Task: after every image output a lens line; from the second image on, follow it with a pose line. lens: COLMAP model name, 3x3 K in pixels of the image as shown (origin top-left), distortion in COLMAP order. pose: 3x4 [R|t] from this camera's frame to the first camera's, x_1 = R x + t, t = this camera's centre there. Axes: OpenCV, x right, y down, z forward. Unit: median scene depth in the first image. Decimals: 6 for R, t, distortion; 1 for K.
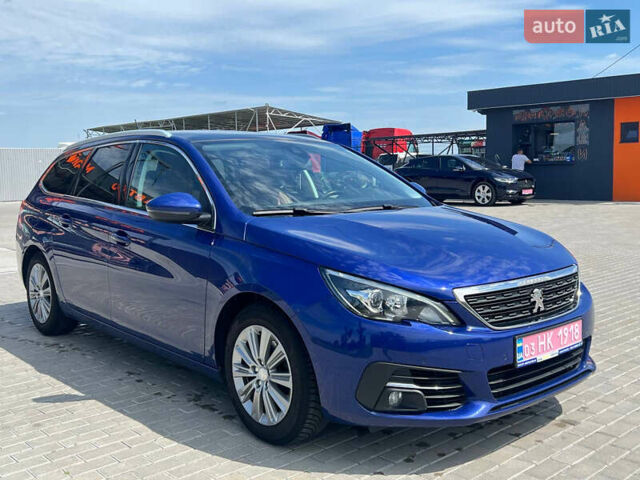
lens RADIAL K [[699.7, 0, 320.0], [0, 699.7, 240.0], [0, 0, 1]] dist [0.046697, -0.000033]
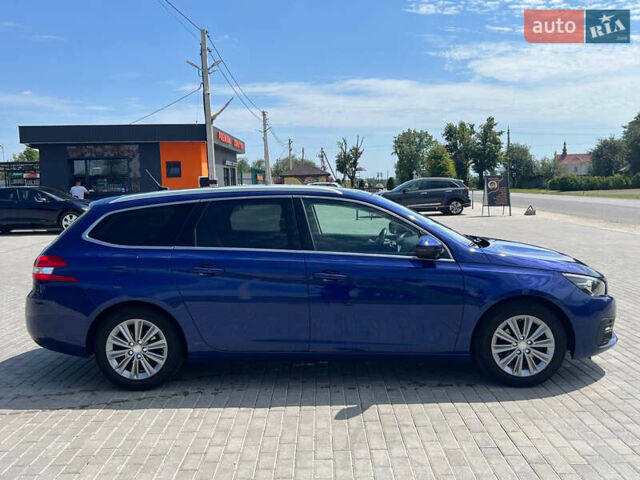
lens RADIAL K [[613.1, 0, 320.0], [0, 613.1, 240.0], [0, 0, 1]] dist [0.060246, -0.001104]
pose [[0.674994, -0.070921, 0.734407, -0.219153], [0.089610, 0.995881, 0.013810, -0.016857], [-0.732361, 0.056488, 0.678569, 0.057257]]
